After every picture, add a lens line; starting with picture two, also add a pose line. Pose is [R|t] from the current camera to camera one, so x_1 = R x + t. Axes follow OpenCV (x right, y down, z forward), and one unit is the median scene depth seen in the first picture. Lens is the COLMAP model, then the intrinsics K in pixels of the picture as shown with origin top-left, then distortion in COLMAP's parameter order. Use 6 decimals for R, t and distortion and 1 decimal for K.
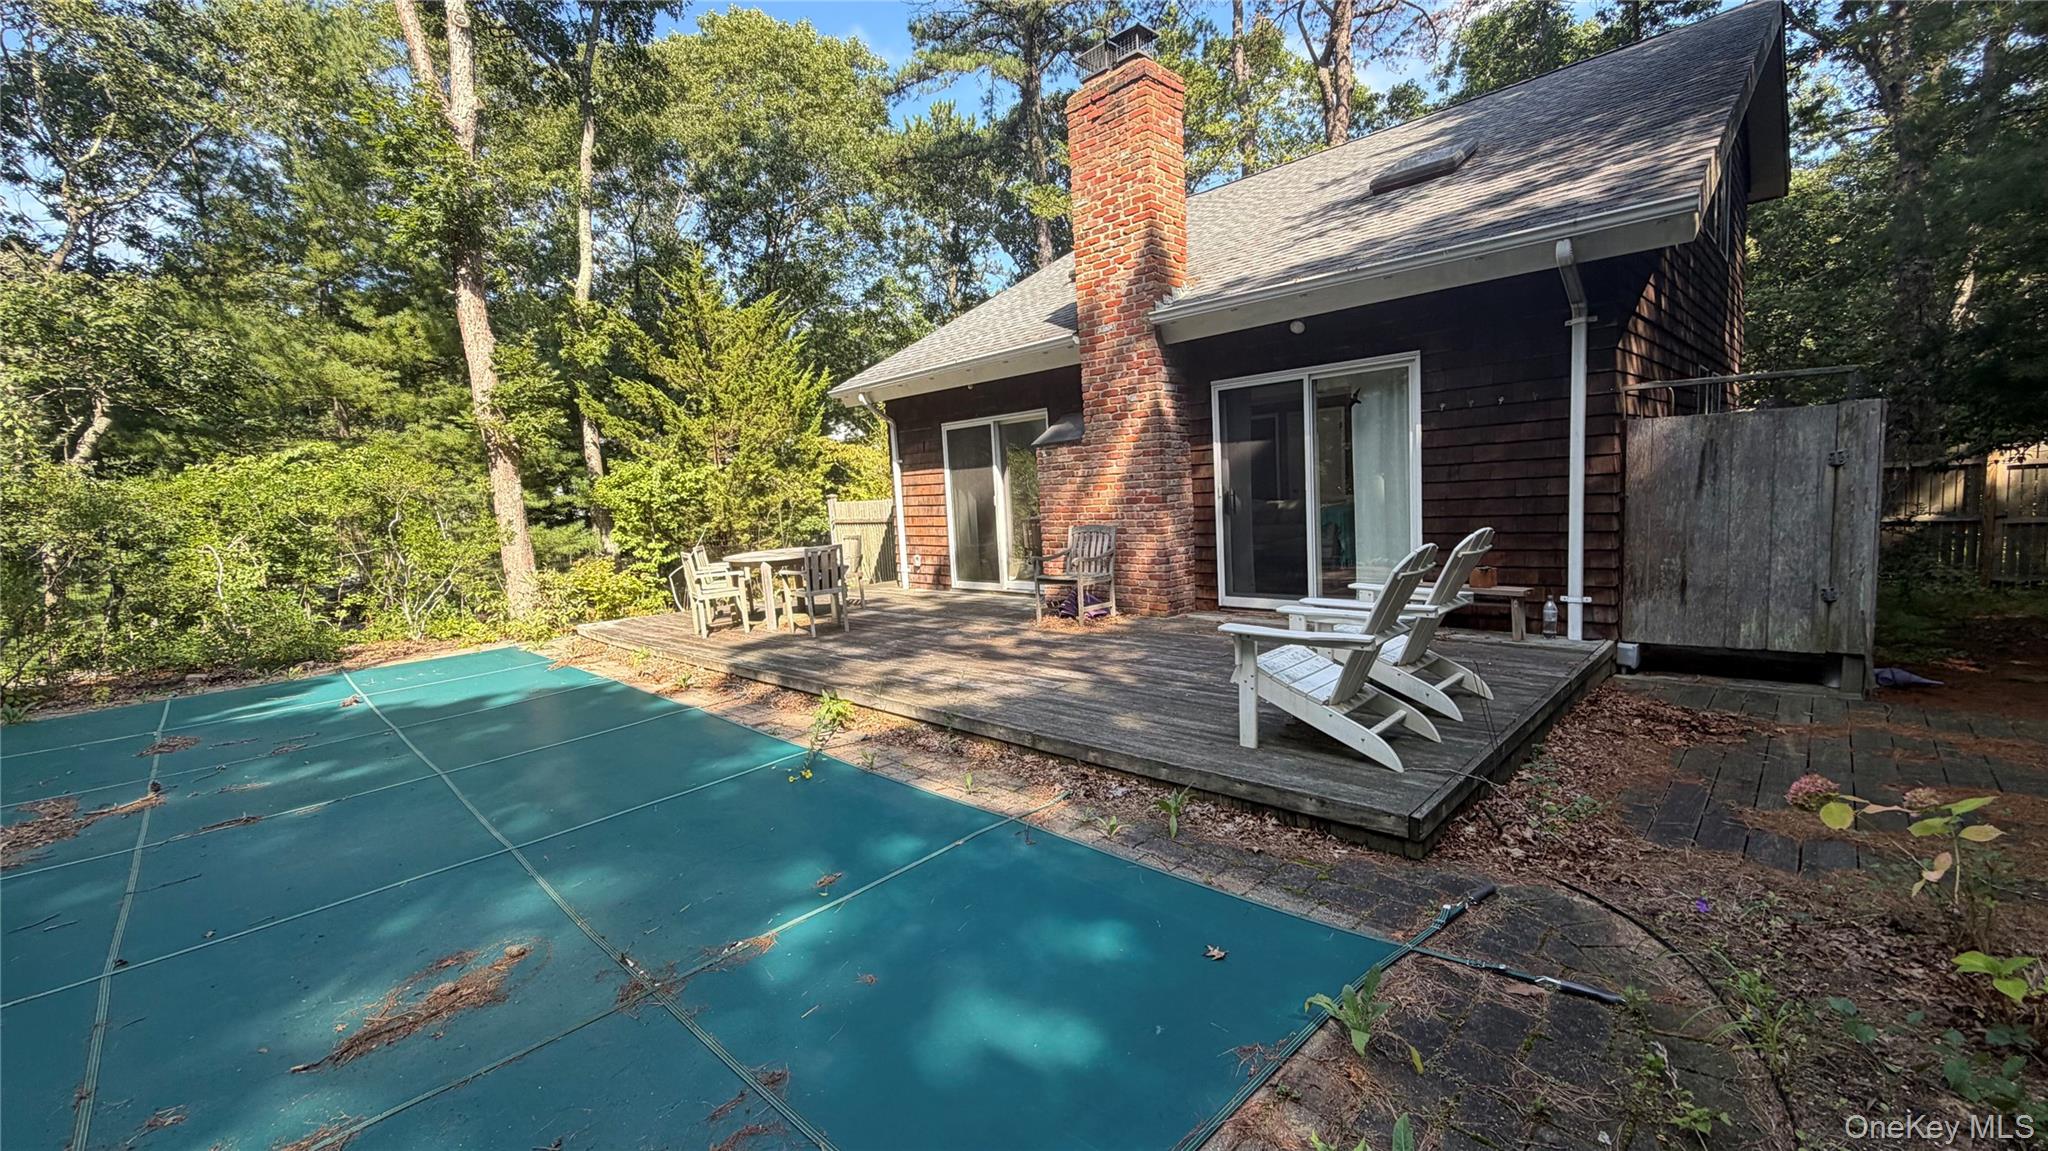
lens RADIAL K [[813.7, 0, 1018.3], [0, 813.7, 576.8], [0, 0, 1]] dist [0.002270, -0.000356]
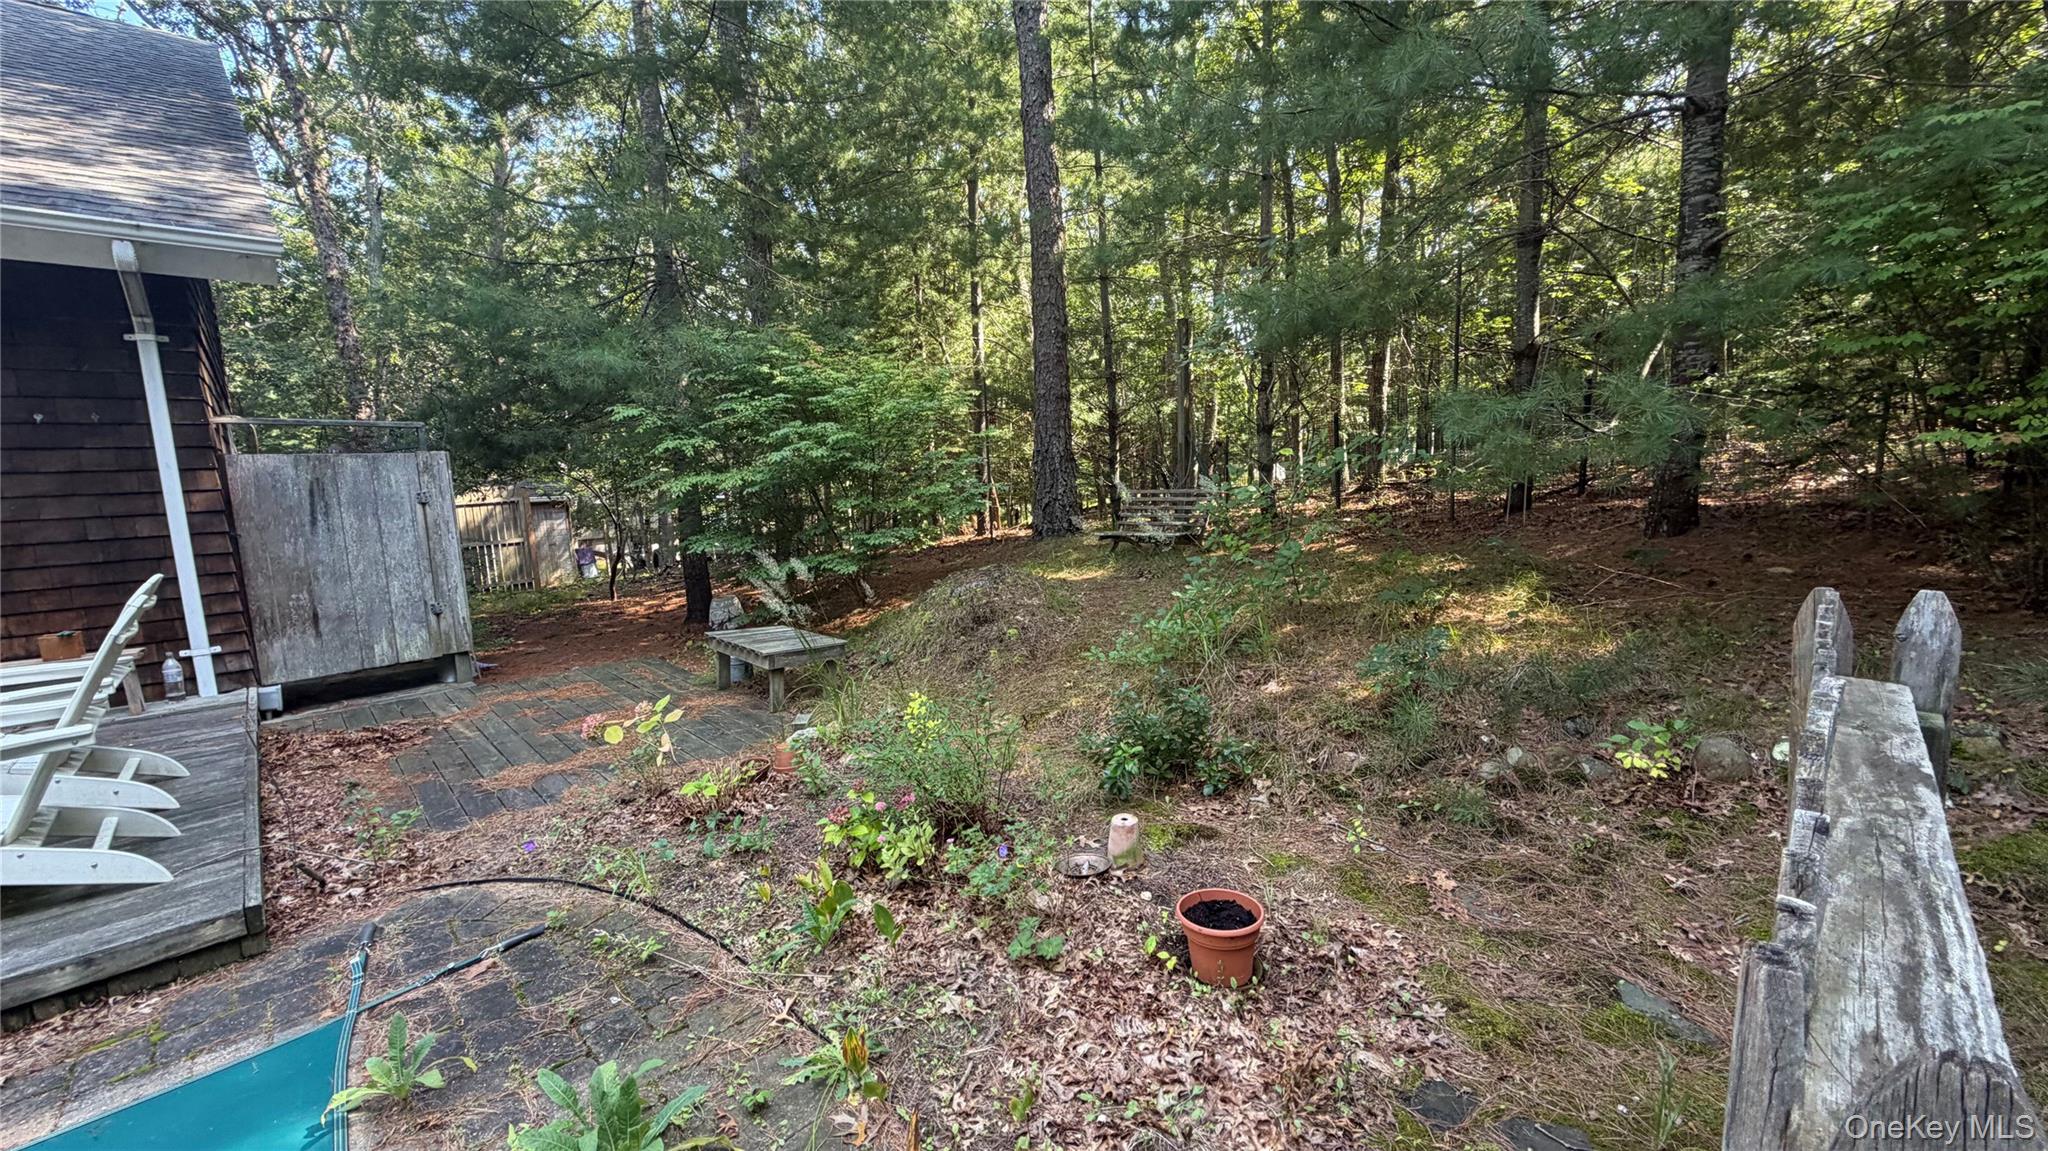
lens RADIAL K [[813.7, 0, 1018.3], [0, 813.7, 576.8], [0, 0, 1]] dist [0.002270, -0.000356]
pose [[0.039402, -0.084855, 0.995614, -0.170218], [0.133442, 0.987910, 0.078917, -0.004323], [-0.990273, 0.129747, 0.050249, 0.061252]]
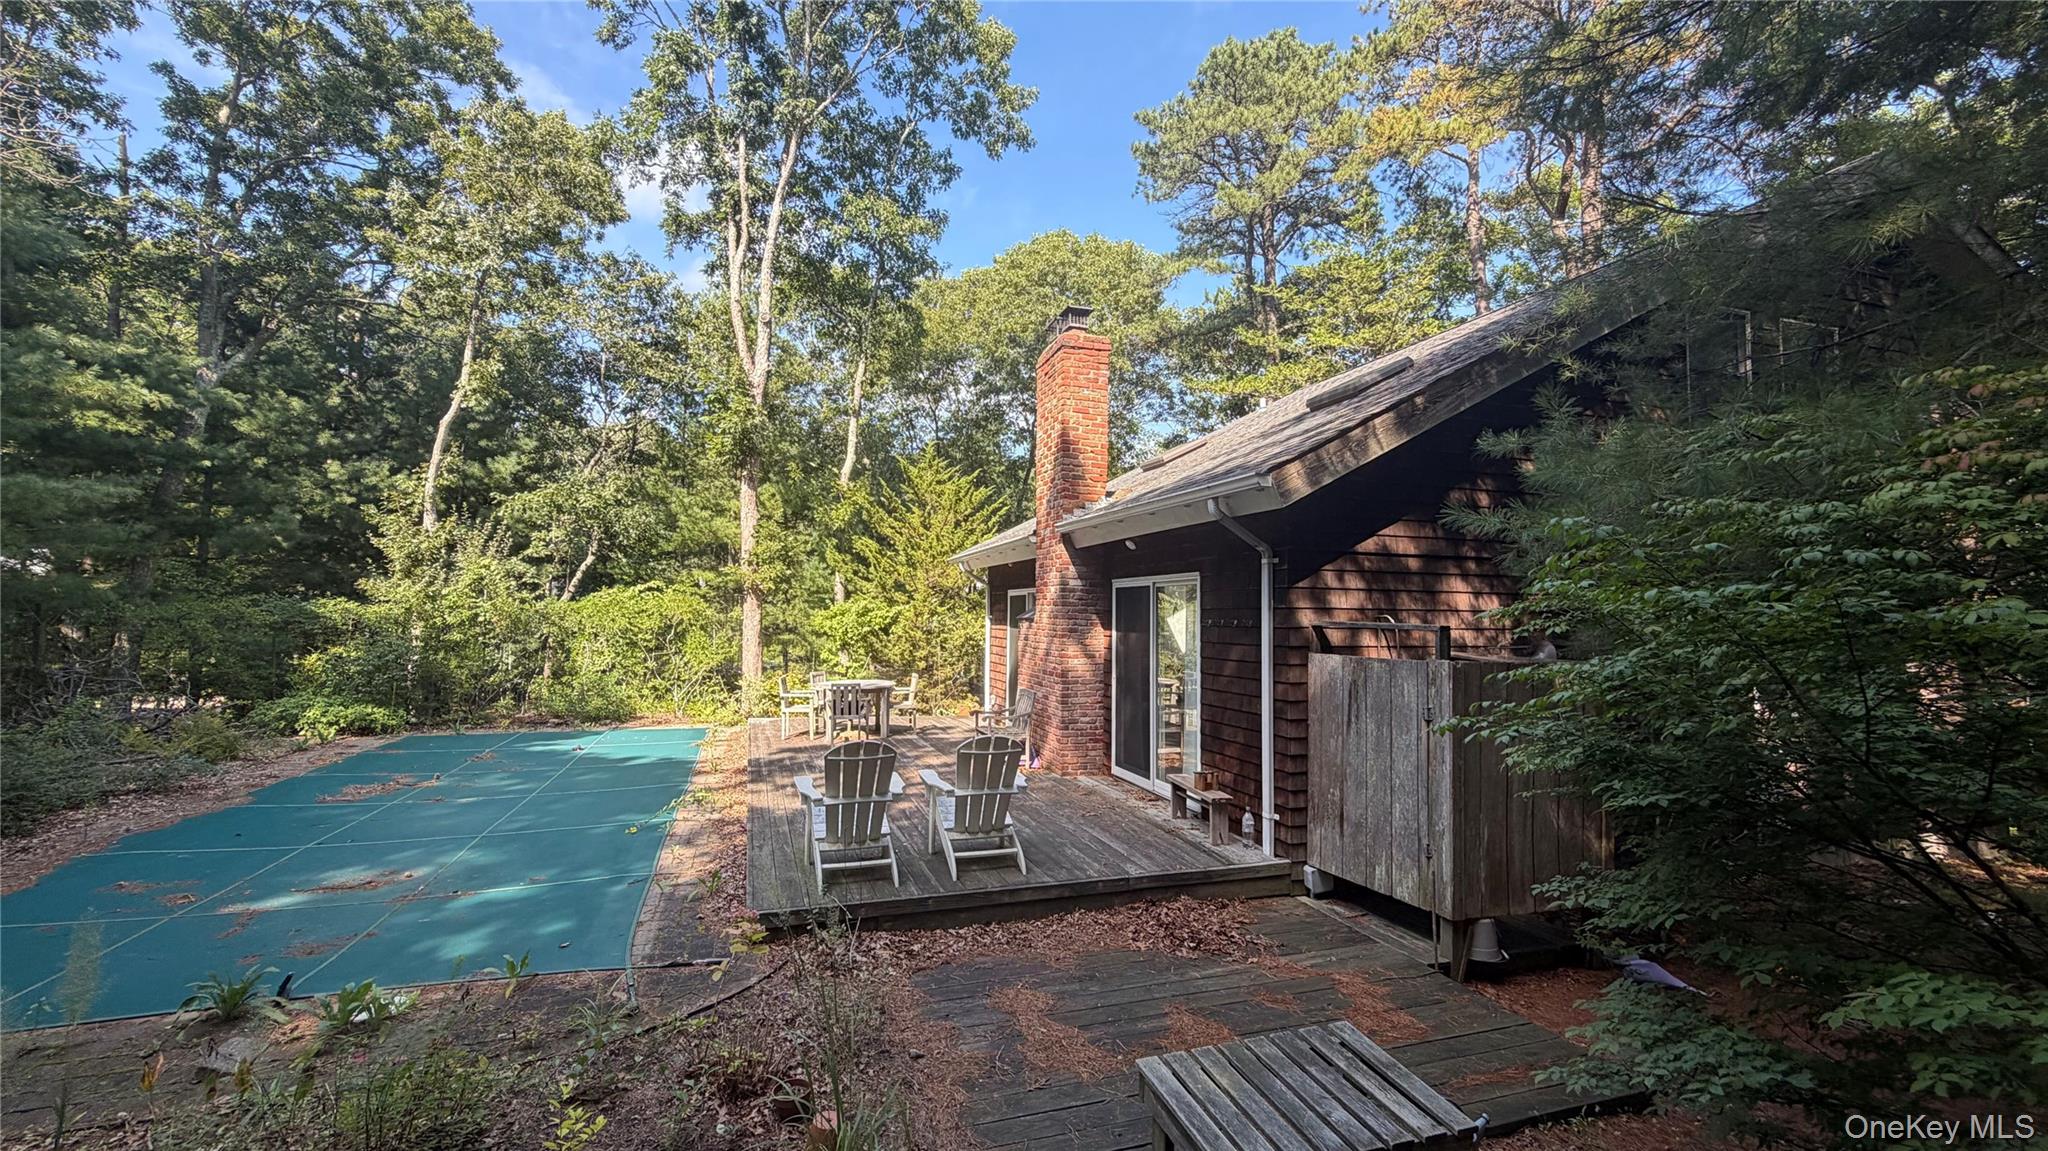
lens RADIAL K [[808.9, 0, 1018.3], [0, 808.9, 575.3], [0, 0, 1]] dist [0.001823, 0.000031]
pose [[0.887035, 0.047426, -0.459261, 0.906718], [-0.115240, 0.985969, -0.120763, -0.121600], [0.447090, 0.160047, 0.880054, -0.136376]]
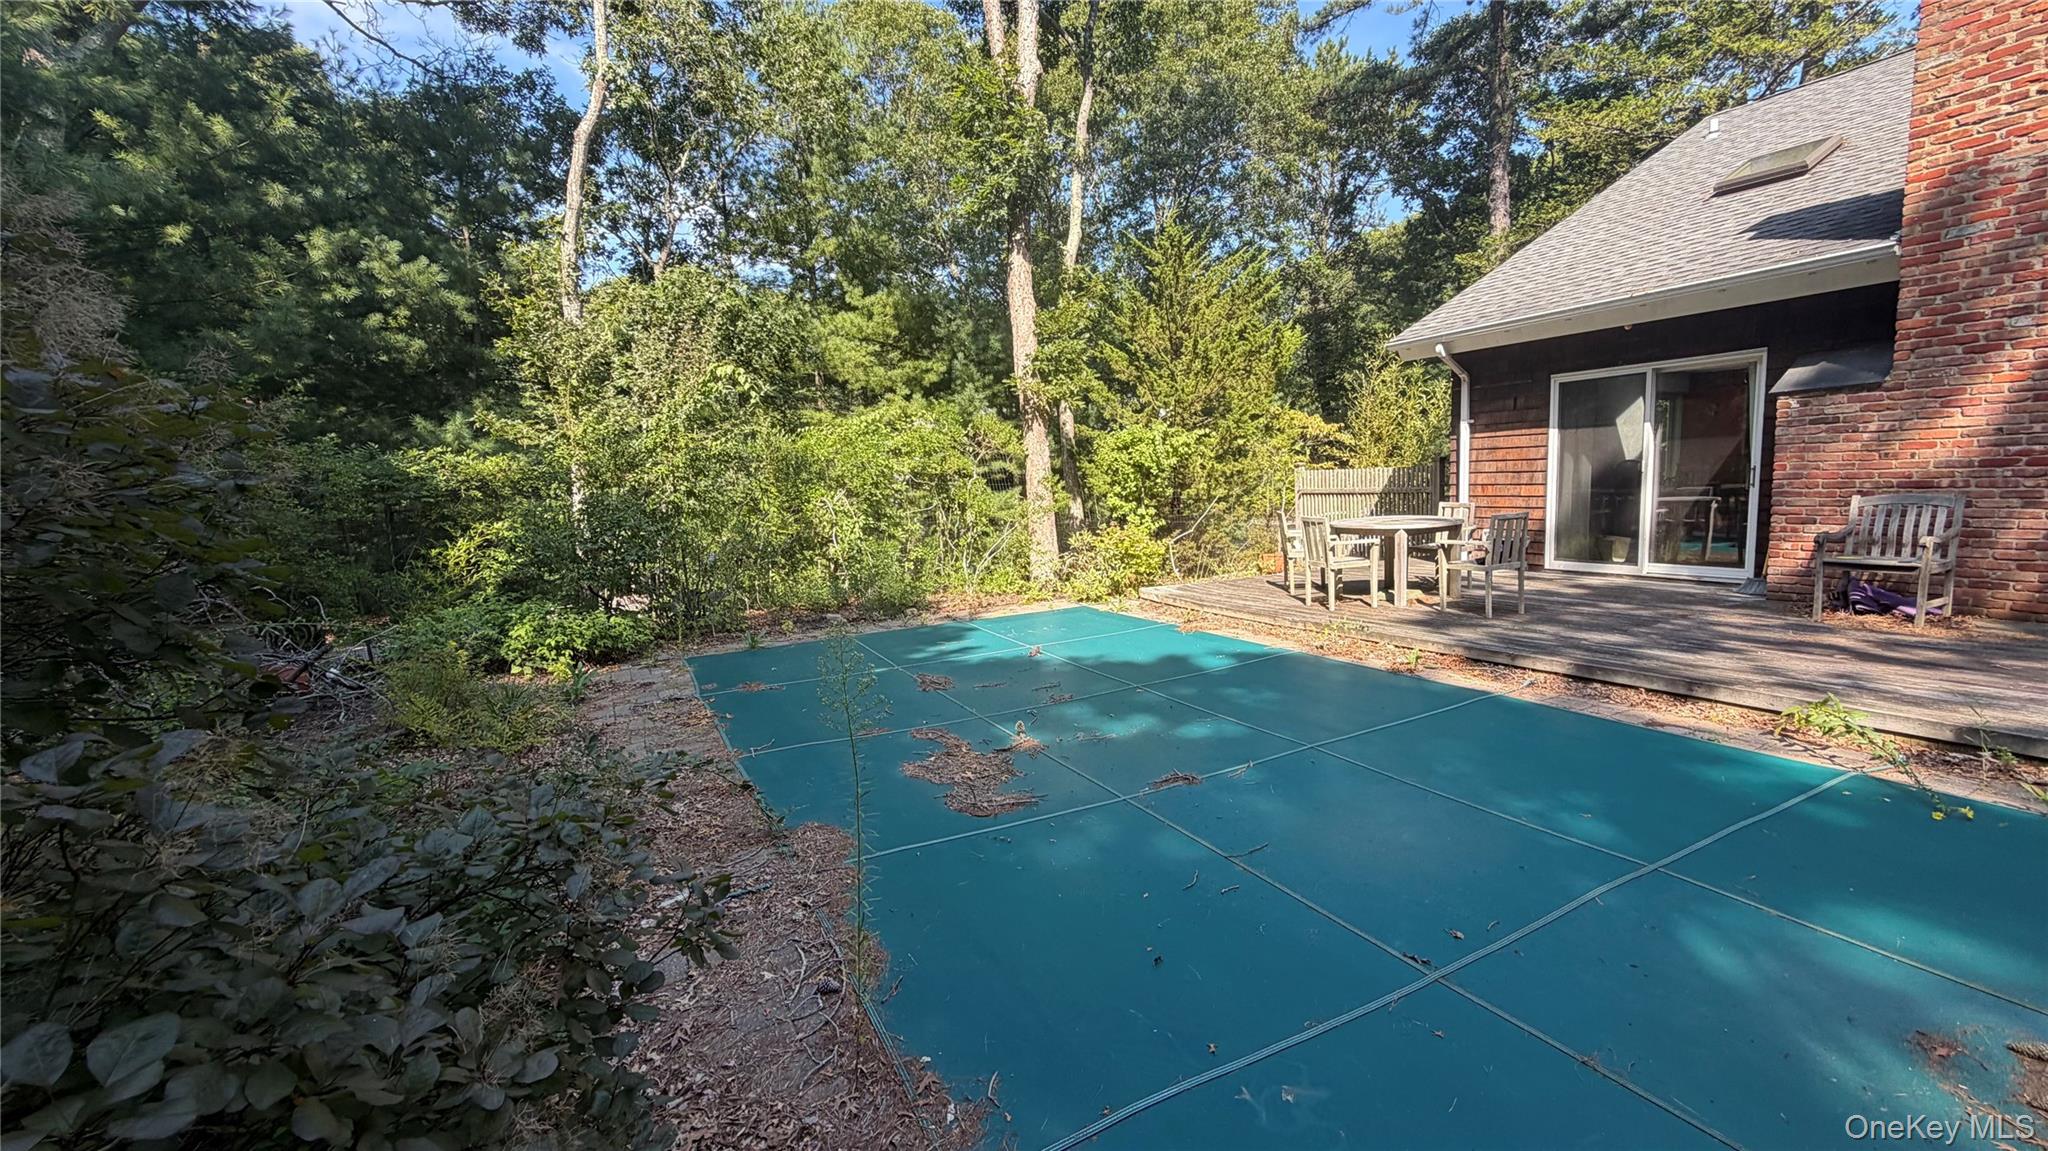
lens RADIAL K [[818.6, 0, 1024.0], [0, 818.6, 575.5], [0, 0, 1]] dist [0.004440, 0.000084]
pose [[0.953060, 0.050385, -0.298560, -0.669223], [-0.042906, 0.998581, 0.031556, 0.033227], [0.299726, -0.017265, 0.953869, 0.024380]]
